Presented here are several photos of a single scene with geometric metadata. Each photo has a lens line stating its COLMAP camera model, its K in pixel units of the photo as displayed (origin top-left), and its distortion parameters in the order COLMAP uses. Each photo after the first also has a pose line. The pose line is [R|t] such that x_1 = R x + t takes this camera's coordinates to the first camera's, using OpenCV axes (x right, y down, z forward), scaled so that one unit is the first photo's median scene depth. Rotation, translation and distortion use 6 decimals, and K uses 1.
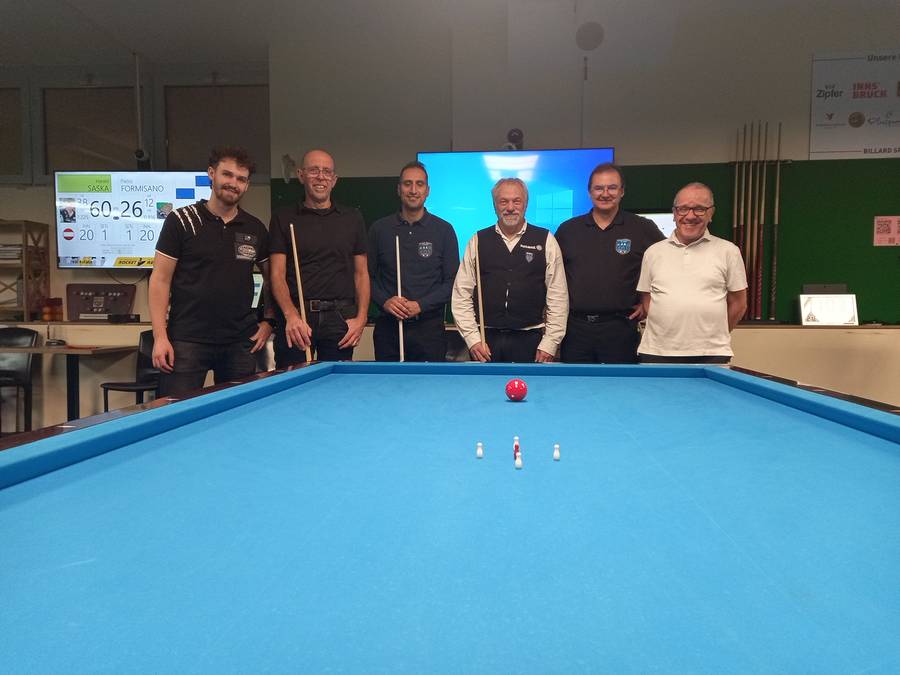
lens RADIAL K [[695.4, 0, 459.7], [0, 695.4, 335.2], [0, 0, 1]] dist [0.094052, -0.079091]
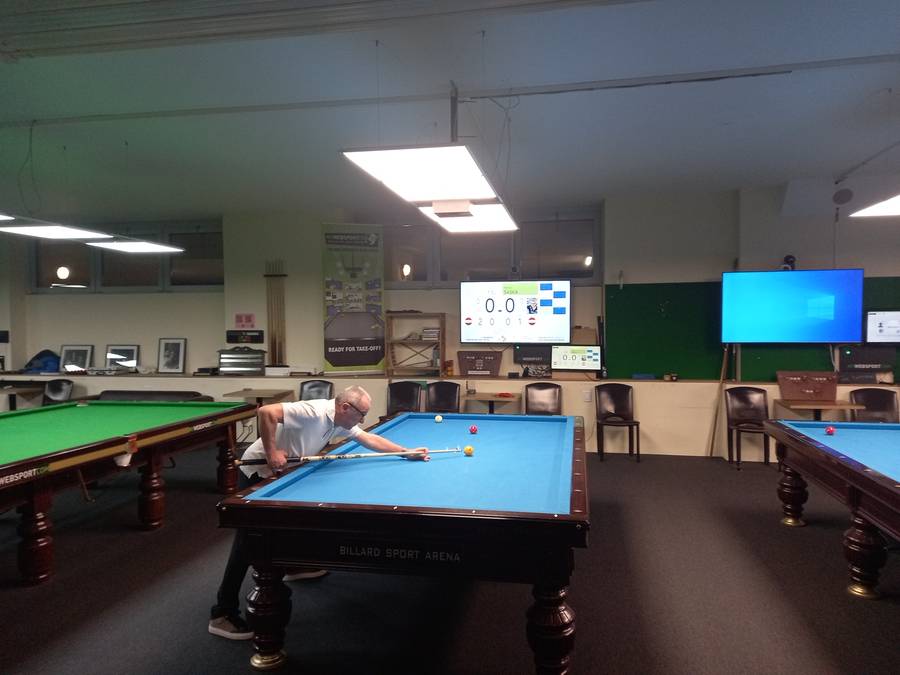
lens RADIAL K [[695.4, 0, 444.0], [0, 695.4, 330.9], [0, 0, 1]] dist [0.094052, -0.079091]
pose [[0.994143, -0.008117, -0.107771, -0.426546], [0.005293, 0.999636, -0.026470, -0.078061], [0.107946, 0.025744, 0.993823, -0.517158]]
